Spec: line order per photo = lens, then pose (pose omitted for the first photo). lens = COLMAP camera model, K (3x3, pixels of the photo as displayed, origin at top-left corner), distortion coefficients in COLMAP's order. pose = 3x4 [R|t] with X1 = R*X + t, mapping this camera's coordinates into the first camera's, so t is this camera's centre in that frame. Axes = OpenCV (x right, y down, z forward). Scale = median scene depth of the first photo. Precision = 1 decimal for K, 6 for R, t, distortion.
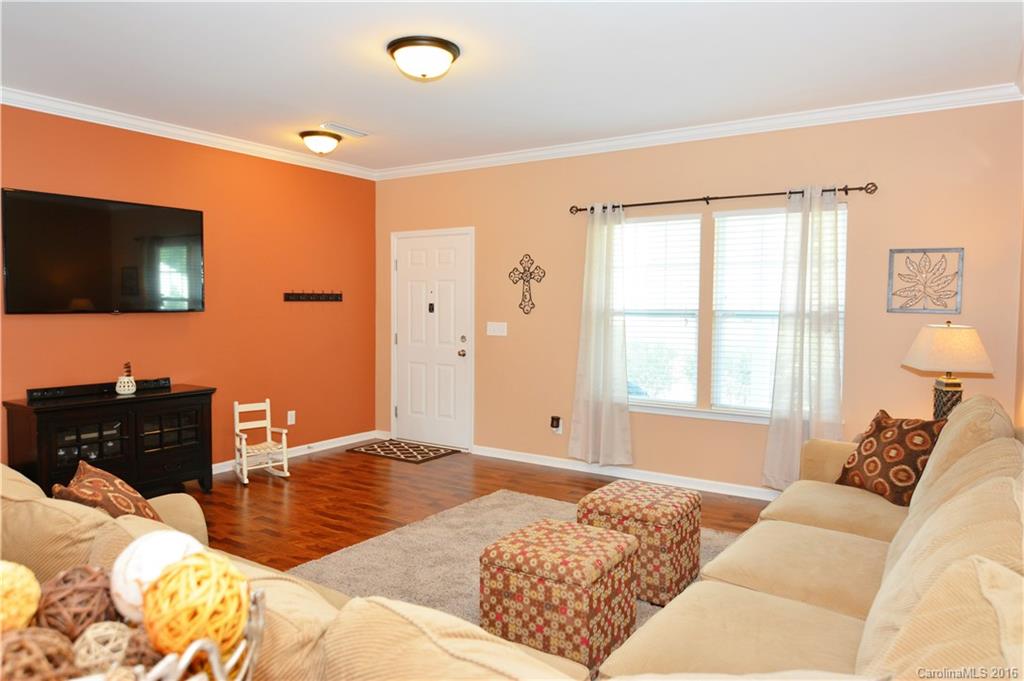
lens RADIAL K [[694.2, 0, 505.5], [0, 694.2, 340.4], [0, 0, 1]] dist [0.006650, -0.019451]
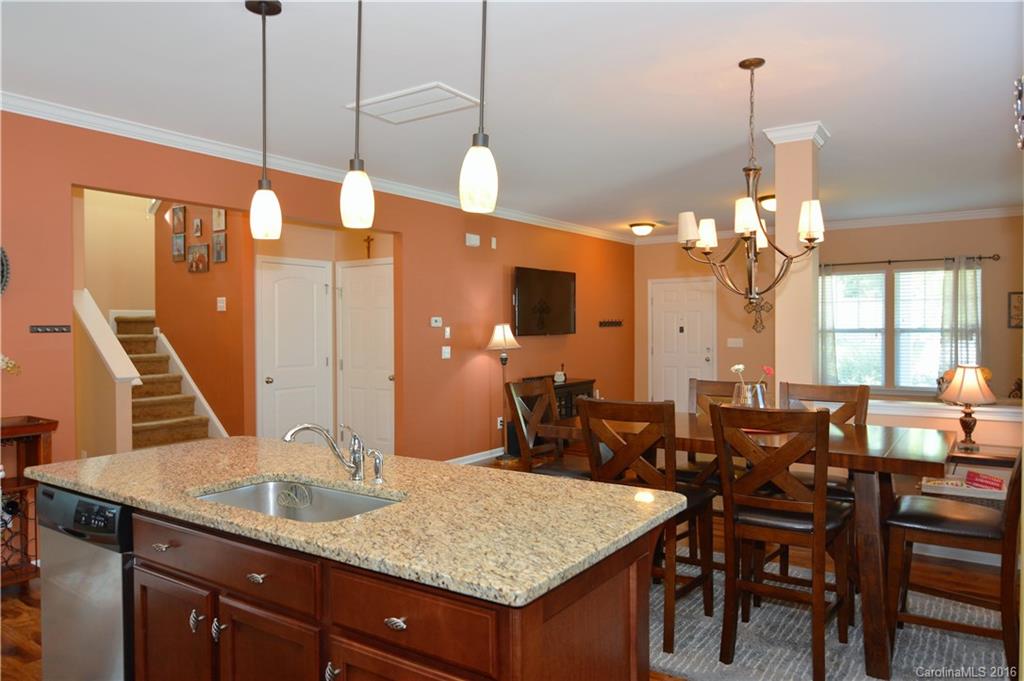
lens RADIAL K [[694.2, 0, 514.7], [0, 694.2, 337.8], [0, 0, 1]] dist [0.006650, -0.019451]
pose [[0.999434, -0.014224, -0.030484, -0.568964], [0.013107, 0.999247, -0.036521, 0.028234], [0.030980, 0.036101, 0.998868, -0.694583]]
